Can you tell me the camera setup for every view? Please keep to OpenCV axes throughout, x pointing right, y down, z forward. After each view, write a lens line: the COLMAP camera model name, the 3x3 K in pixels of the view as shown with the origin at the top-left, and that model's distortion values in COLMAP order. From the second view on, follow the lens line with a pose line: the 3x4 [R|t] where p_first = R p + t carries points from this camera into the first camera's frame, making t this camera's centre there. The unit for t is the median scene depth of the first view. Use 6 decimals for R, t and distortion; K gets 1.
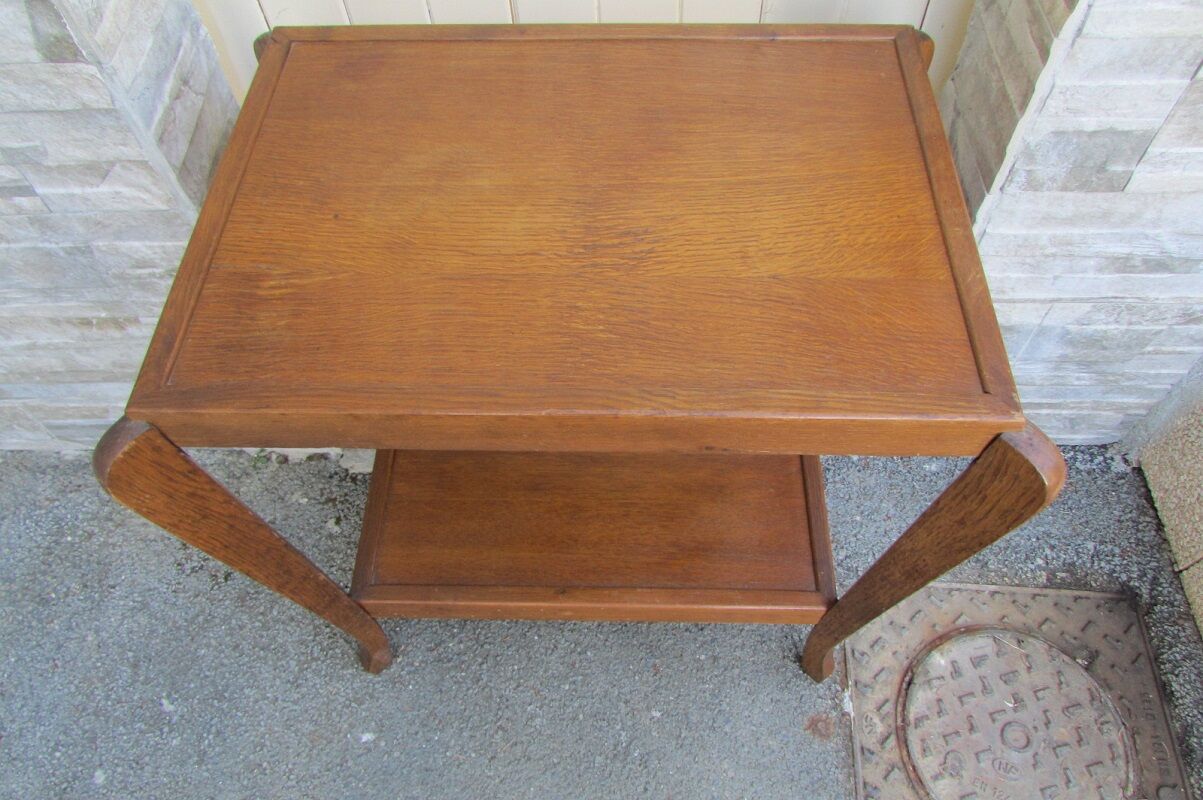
lens RADIAL K [[833.9, 0, 609.6], [0, 833.9, 401.0], [0, 0, 1]] dist [-0.039868, 0.003395]
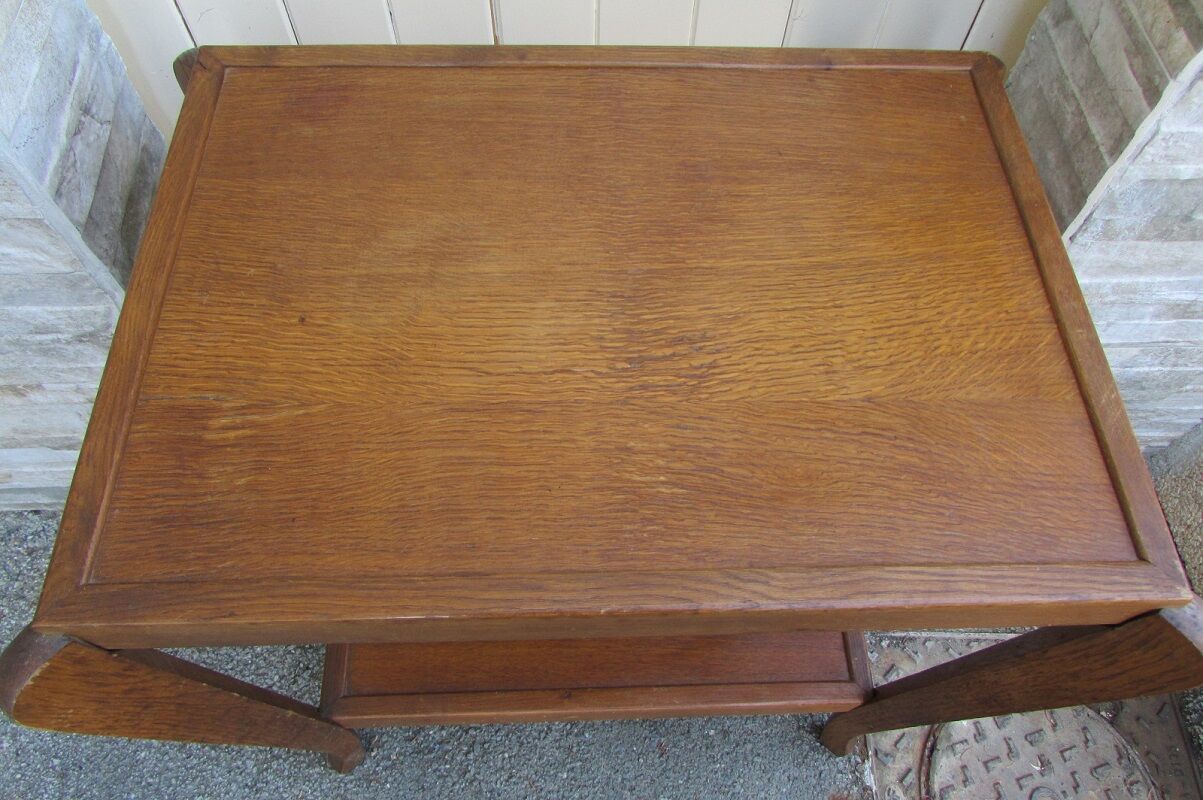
lens RADIAL K [[838.5, 0, 607.2], [0, 838.5, 404.1], [0, 0, 1]] dist [-0.037447, 0.005316]
pose [[0.996887, -0.022647, 0.075520, -0.084258], [0.018079, 0.997997, 0.060630, -0.145500], [-0.076742, -0.059076, 0.995299, 0.158503]]
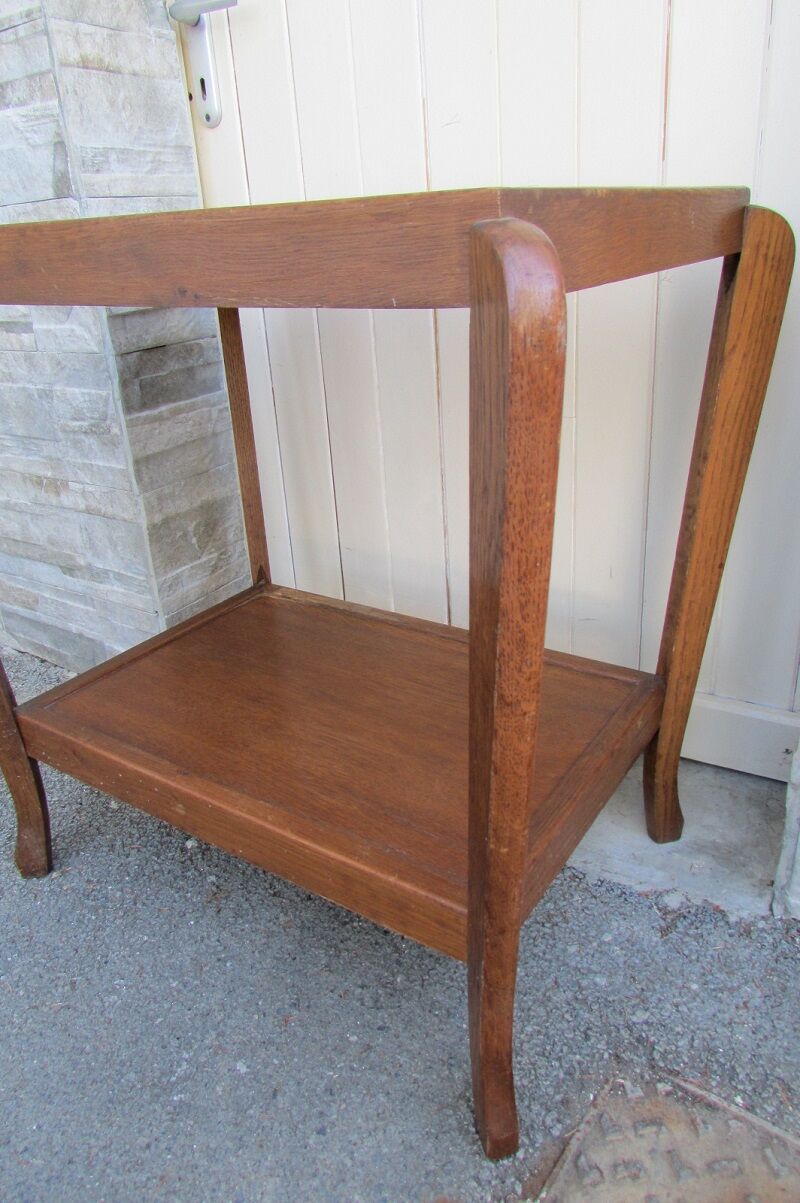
lens RADIAL K [[833.9, 0, 430.8], [0, 833.9, 605.3], [0, 0, 1]] dist [-0.039868, 0.003395]
pose [[0.856298, 0.202129, -0.475287, 0.538214], [-0.421239, 0.805795, -0.416237, 0.371295], [0.298850, 0.556632, 0.775145, 0.427529]]
